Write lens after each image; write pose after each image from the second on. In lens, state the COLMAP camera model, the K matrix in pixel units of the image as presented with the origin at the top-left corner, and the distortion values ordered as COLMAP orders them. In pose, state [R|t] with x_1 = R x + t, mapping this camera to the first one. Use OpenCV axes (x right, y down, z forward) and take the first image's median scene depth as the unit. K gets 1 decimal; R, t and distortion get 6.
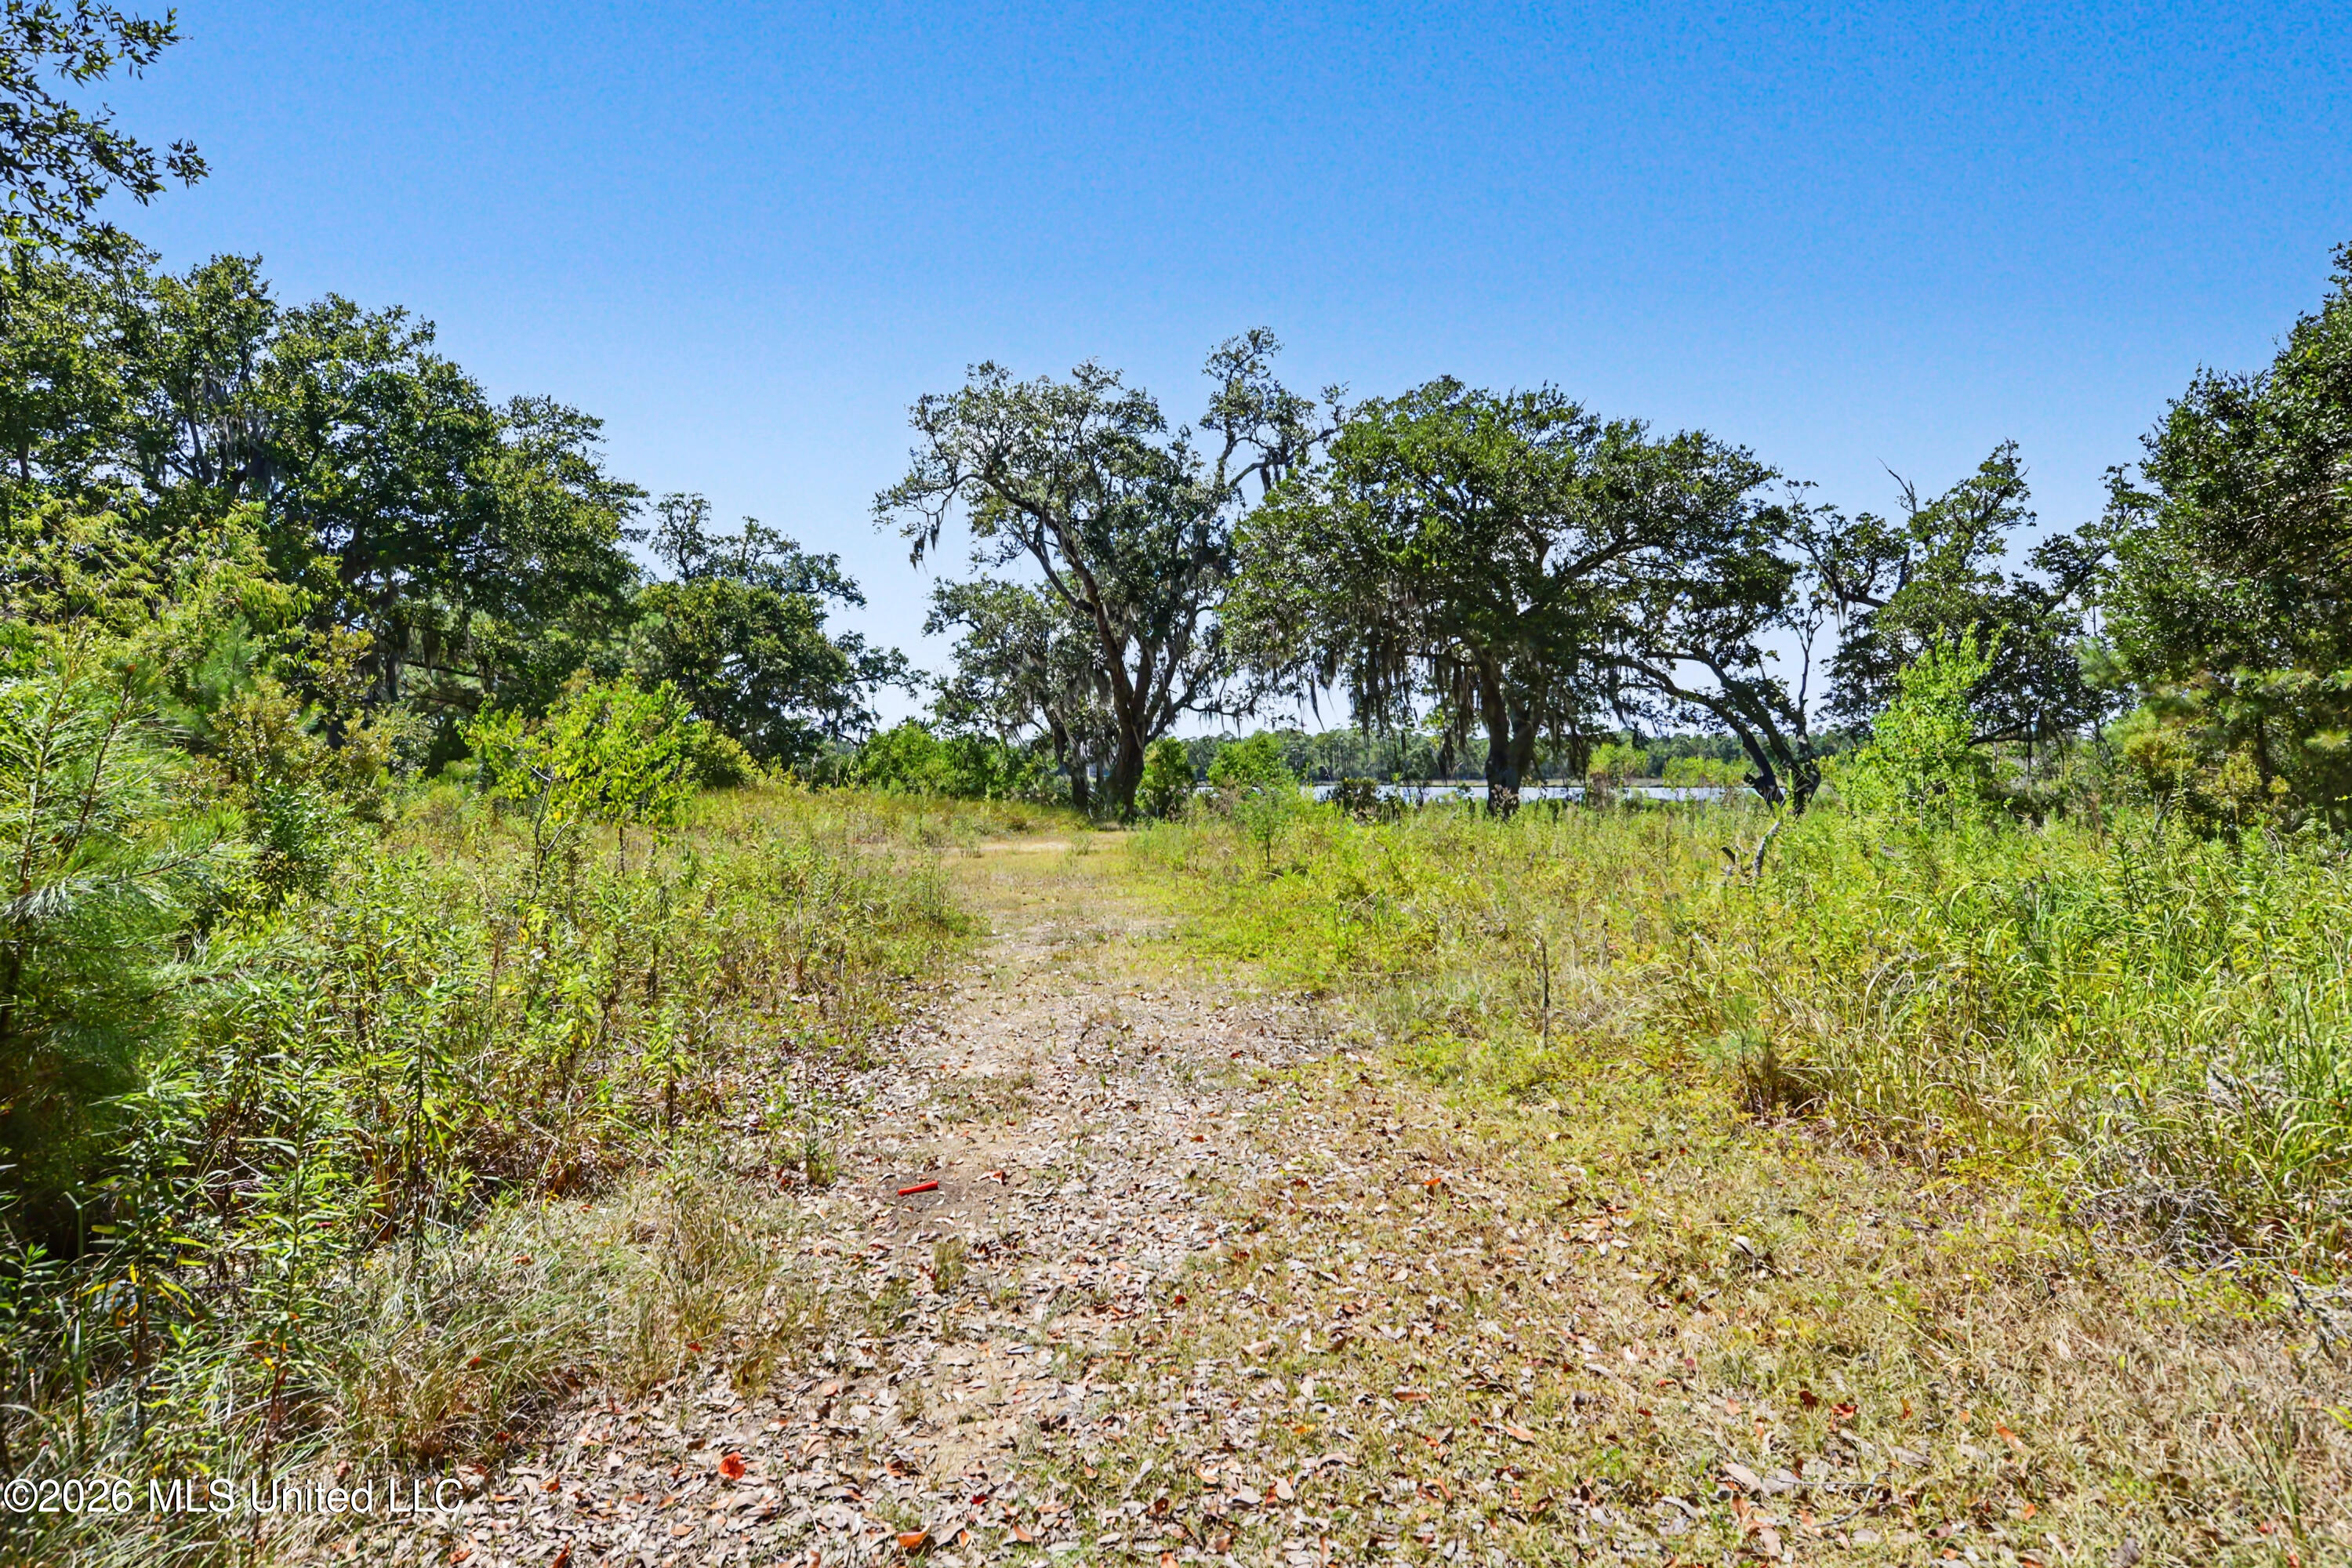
lens RADIAL K [[1262.8, 0, 1168.9], [0, 1262.8, 785.6], [0, 0, 1]] dist [-0.001214, -0.001117]
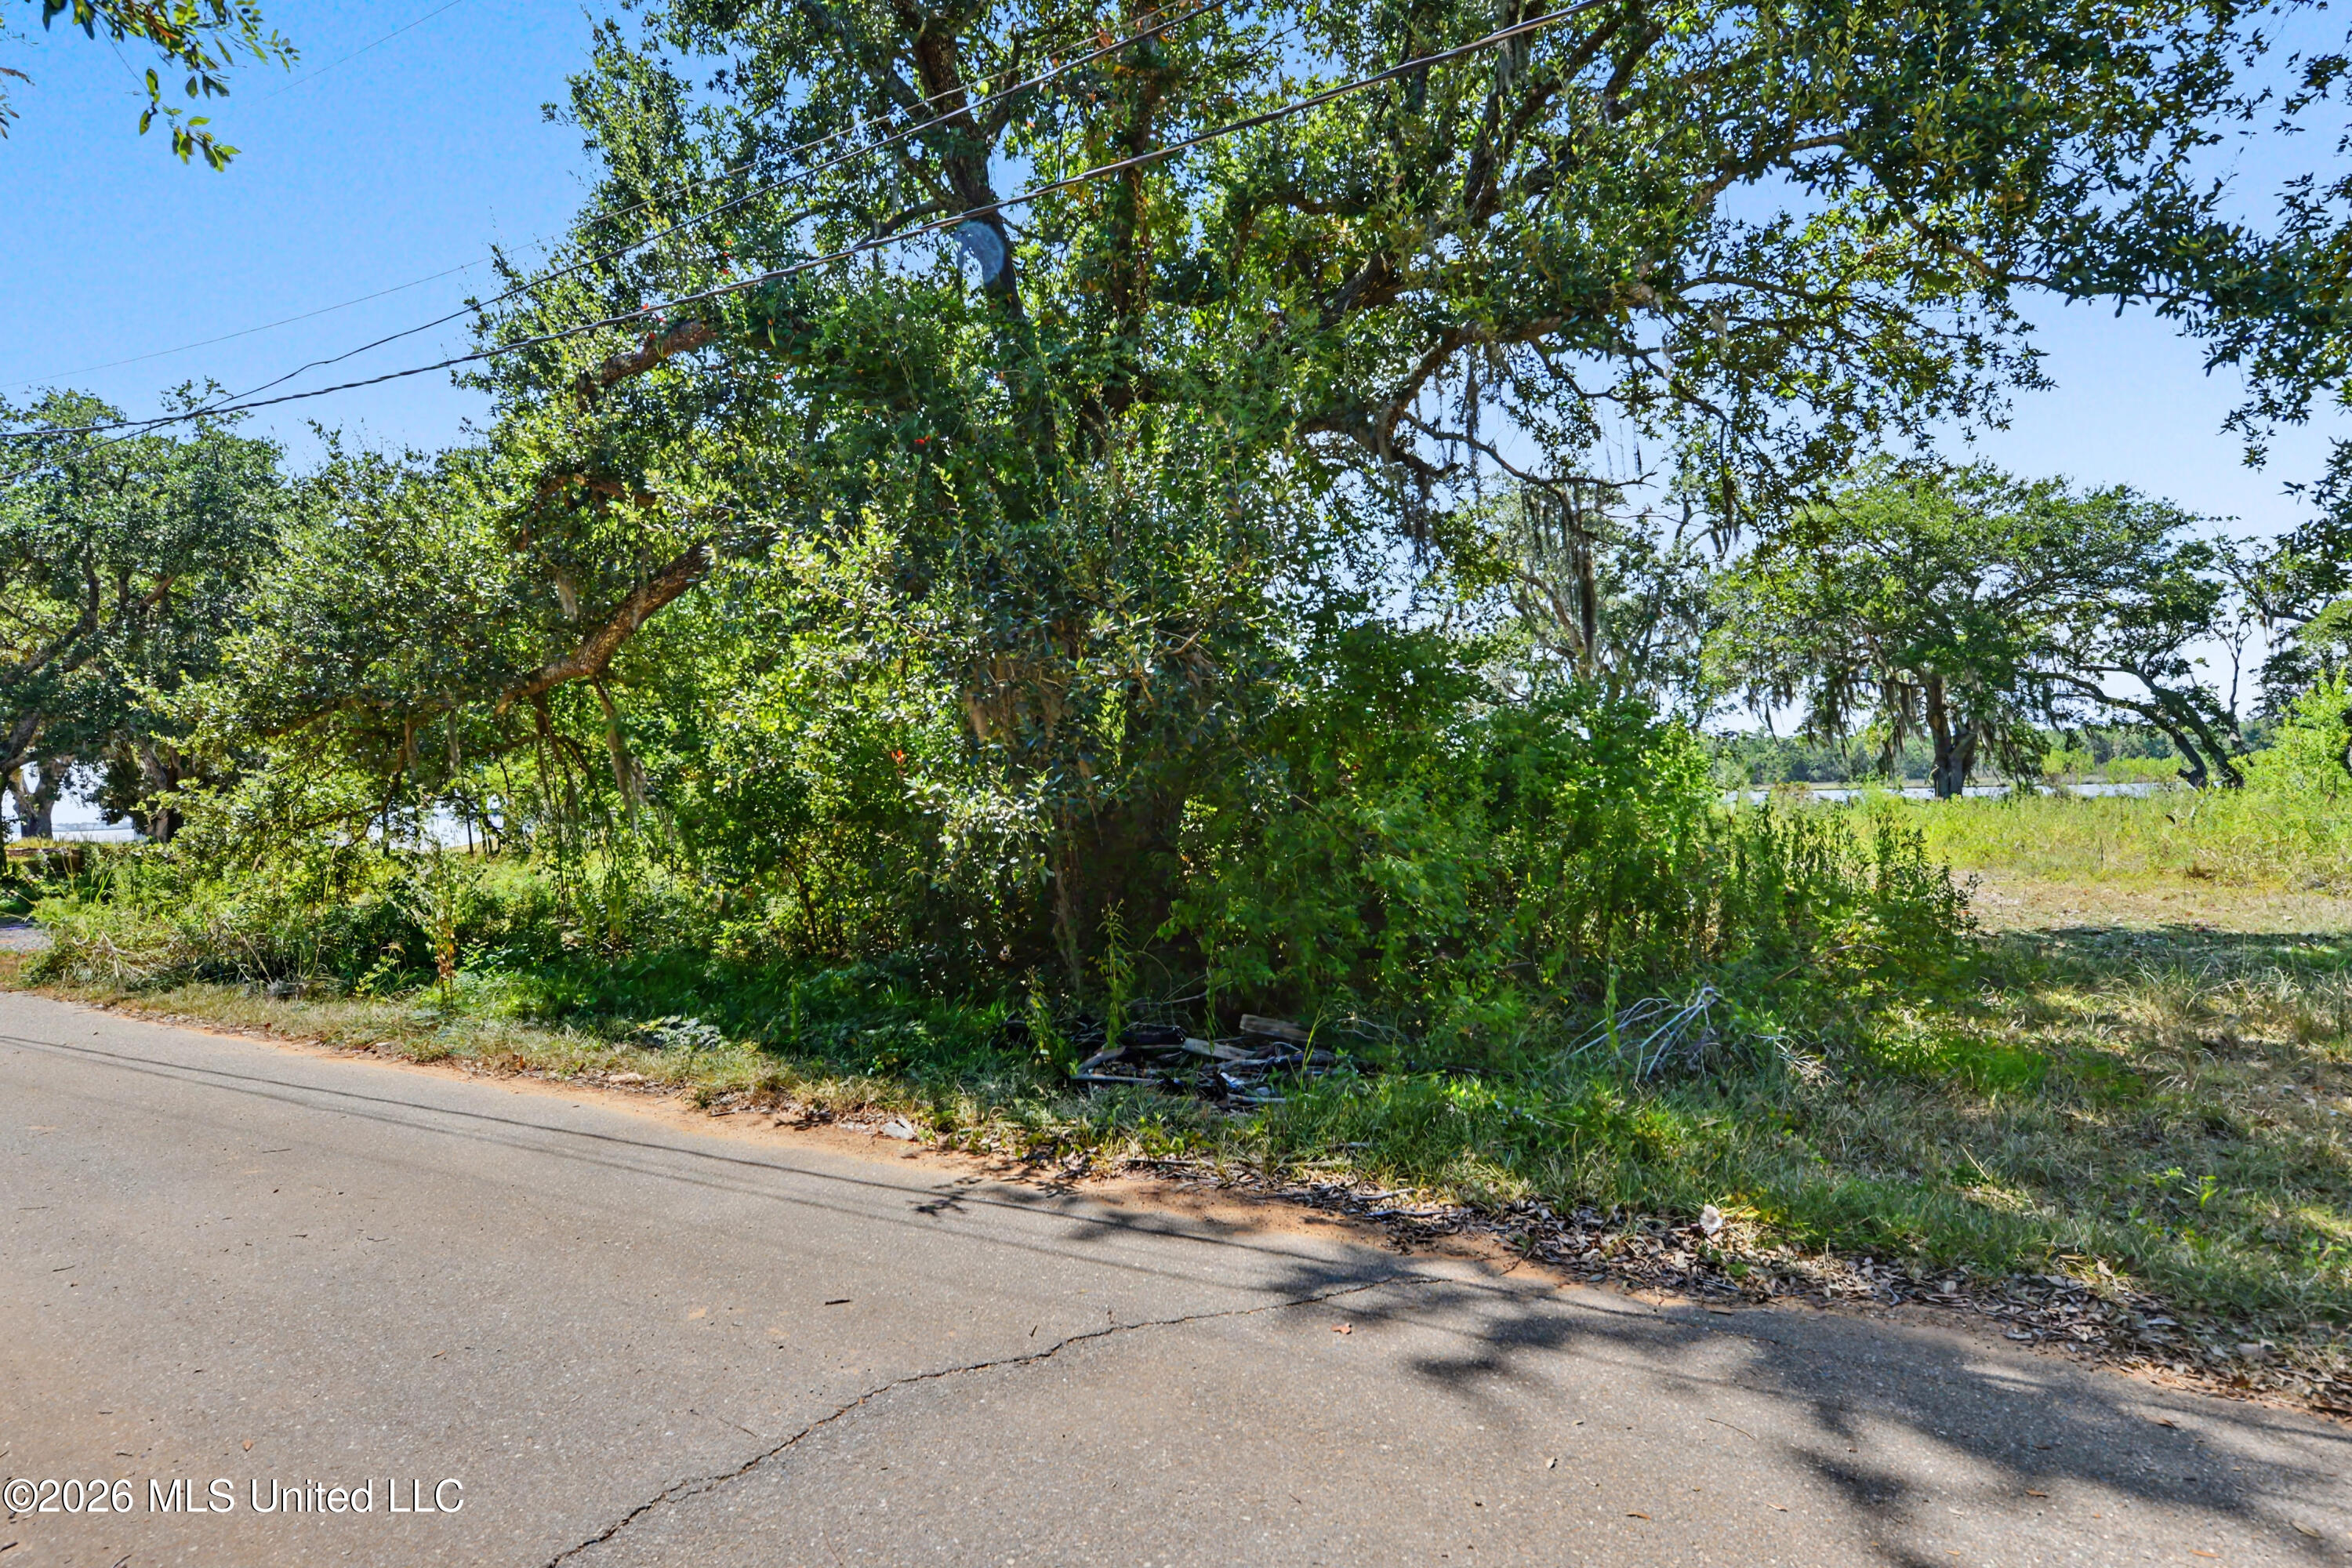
lens RADIAL K [[1262.8, 0, 1180.2], [0, 1262.8, 780.1], [0, 0, 1]] dist [-0.001214, -0.001117]
pose [[0.970878, -0.028487, -0.237873, -0.159751], [0.024238, 0.999490, -0.020768, 0.002752], [0.238343, 0.014398, 0.971074, -0.346852]]
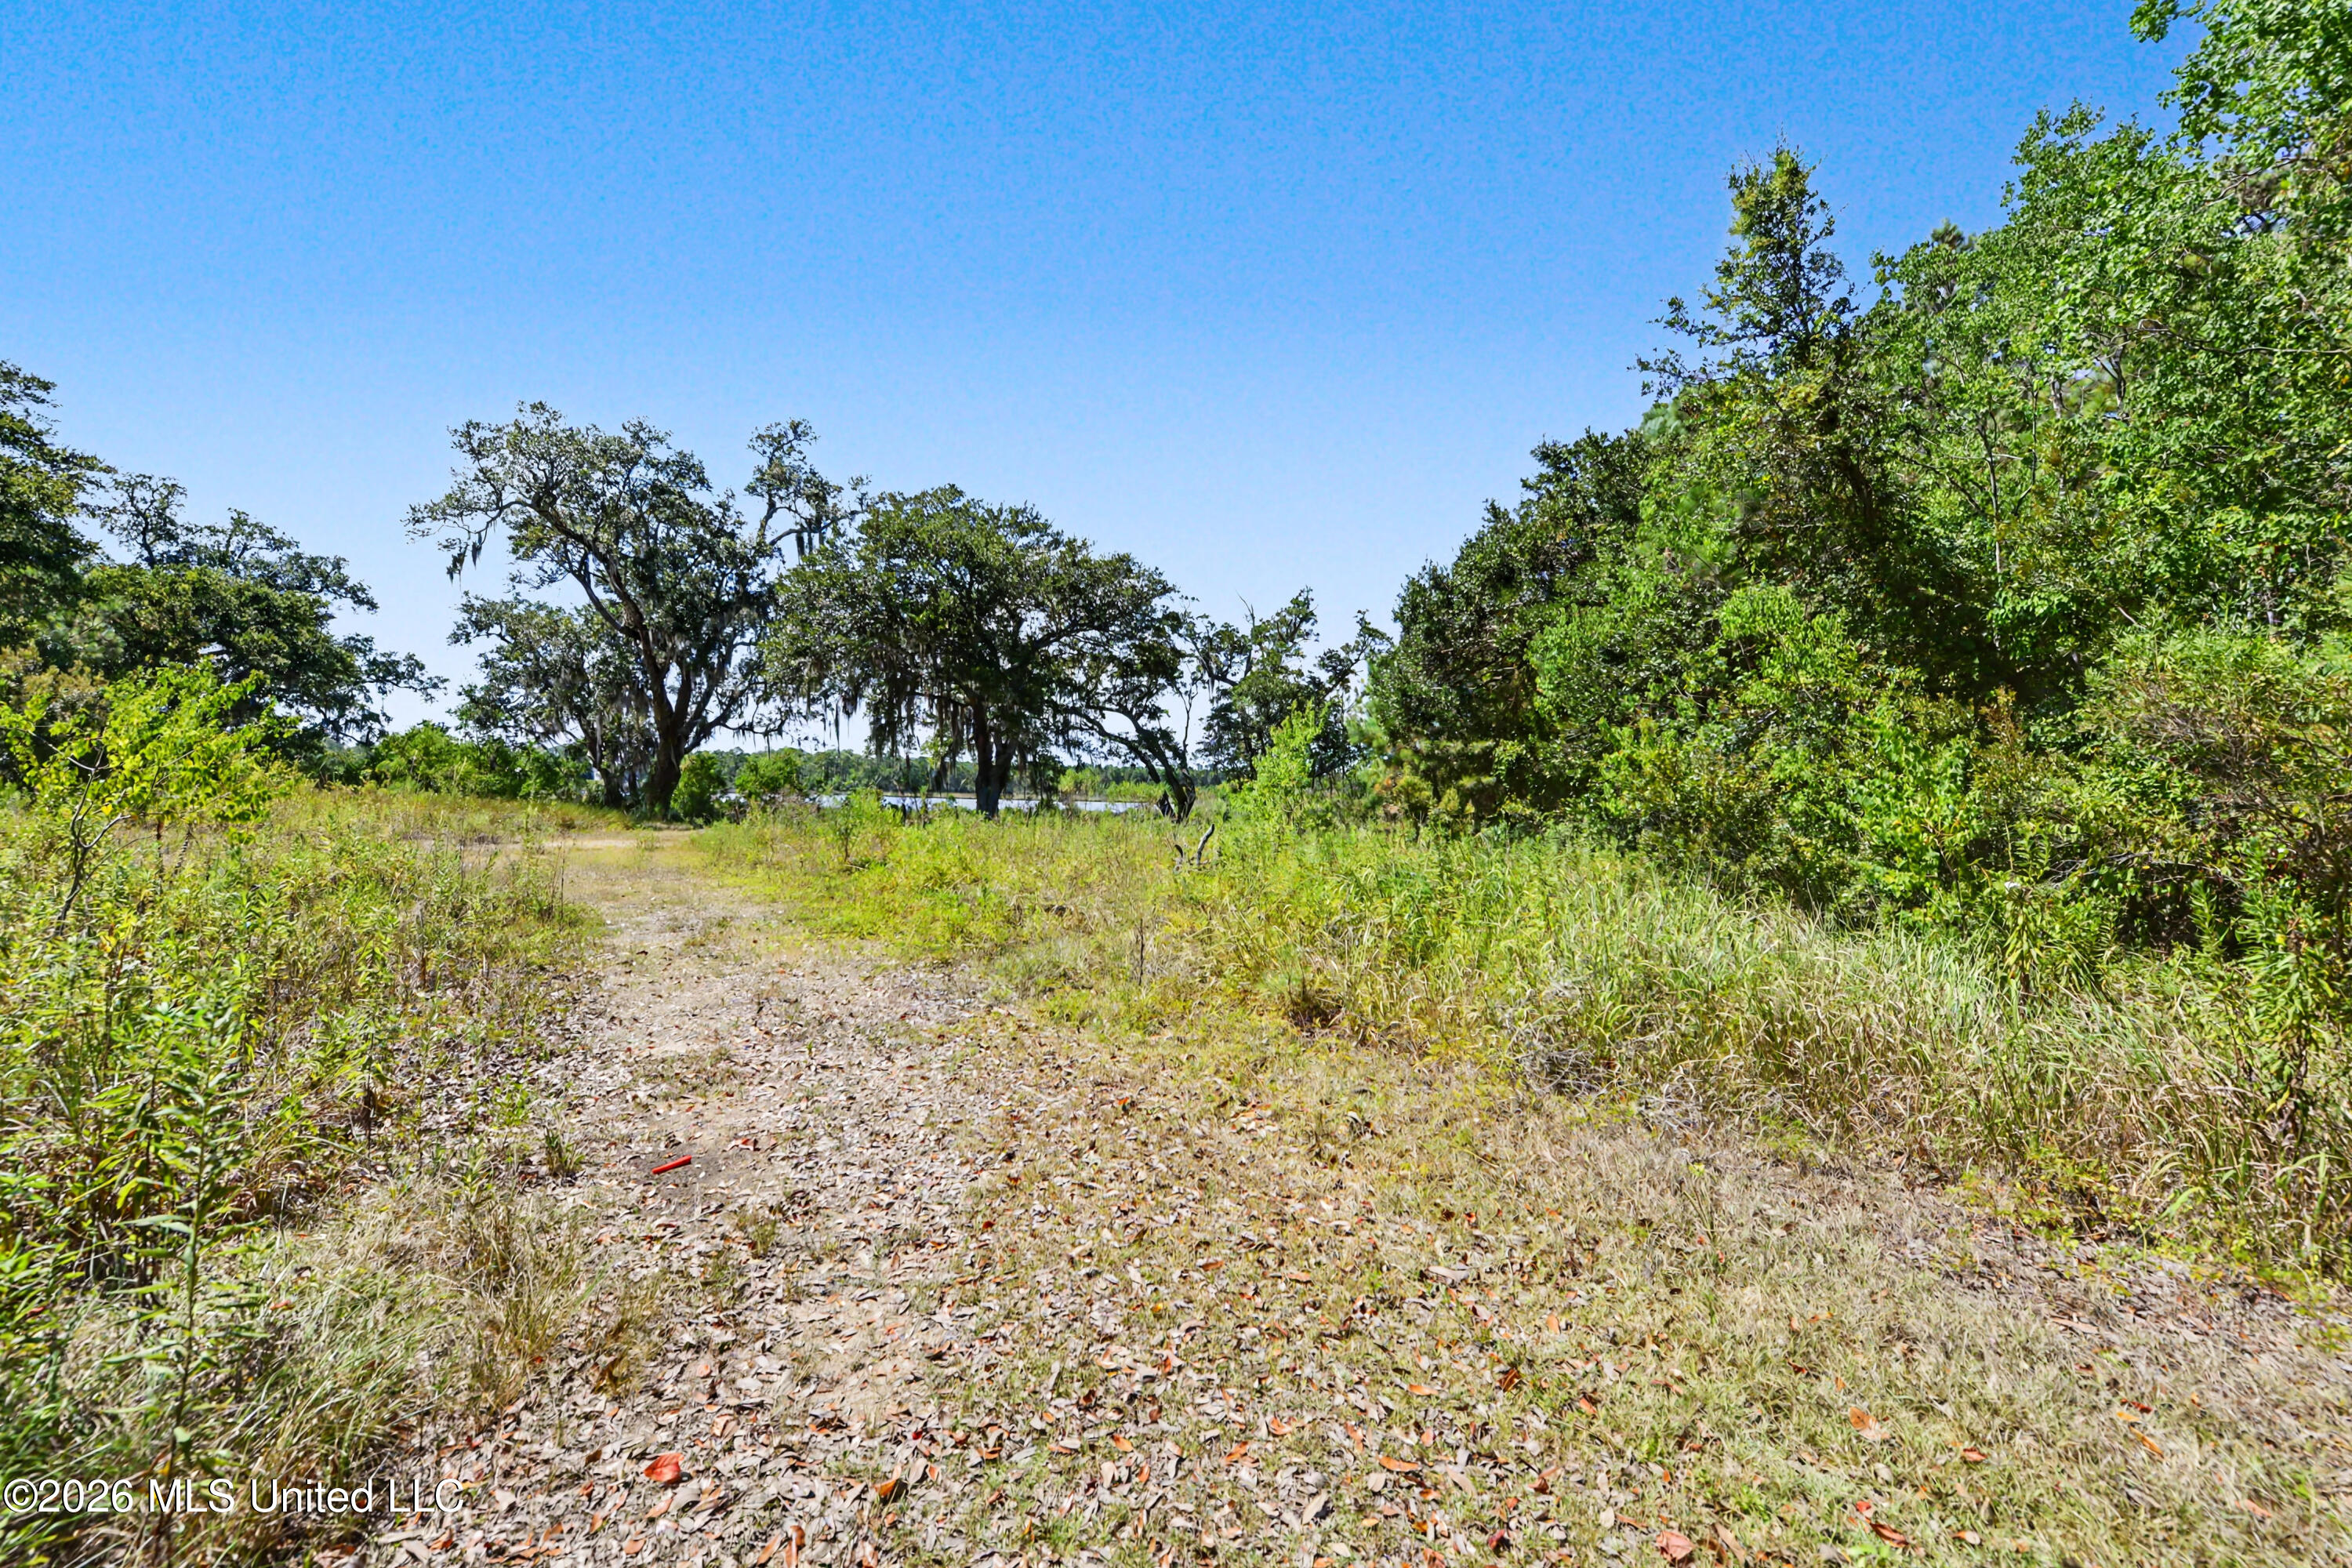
lens RADIAL K [[958.8, 0, 1176.6], [0, 958.8, 794.6], [0, 0, 1]] dist [-0.016438, -0.001159]
pose [[0.887501, 0.024047, 0.460179, -0.022506], [-0.022889, 0.999705, -0.008097, 0.000118], [-0.460238, -0.003347, 0.887789, 0.009778]]
